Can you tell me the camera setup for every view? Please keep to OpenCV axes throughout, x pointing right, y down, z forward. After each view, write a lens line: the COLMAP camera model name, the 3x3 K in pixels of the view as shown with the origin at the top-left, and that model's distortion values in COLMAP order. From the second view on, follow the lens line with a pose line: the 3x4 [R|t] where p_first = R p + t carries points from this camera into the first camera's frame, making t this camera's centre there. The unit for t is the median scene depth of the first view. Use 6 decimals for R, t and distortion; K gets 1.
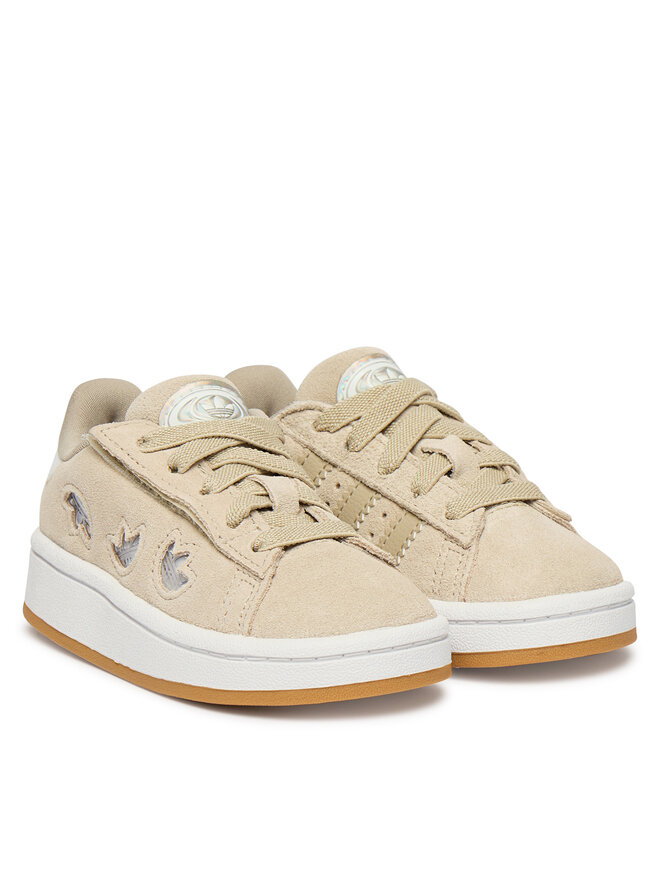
lens RADIAL K [[2593.7, 0, 329.7], [0, 2593.7, 439.5], [0, 0, 1]] dist [-0.581372, 0.000000]
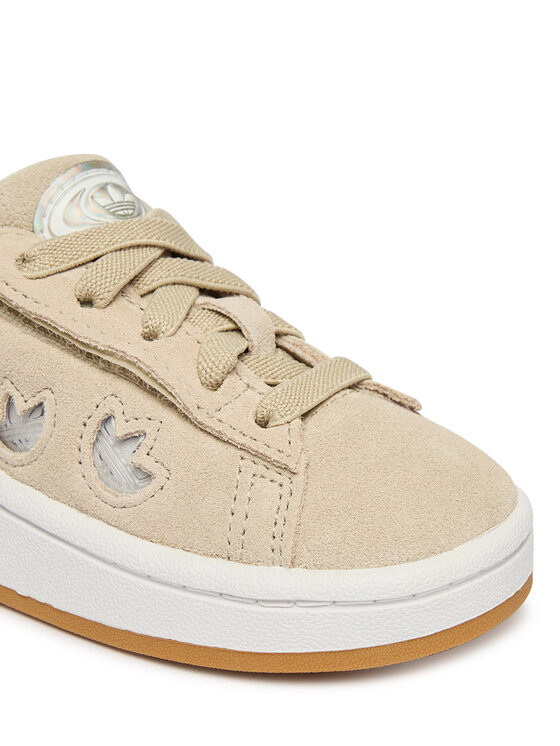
lens RADIAL K [[1538.3, 0, 279.9], [0, 1538.3, 372.9], [0, 0, 1]] dist [-0.268607, 0.000000]
pose [[0.939480, -0.105060, 0.326097, -0.145598], [0.057480, 0.986665, 0.152277, -0.027836], [-0.337747, -0.124317, 0.932991, 0.623638]]
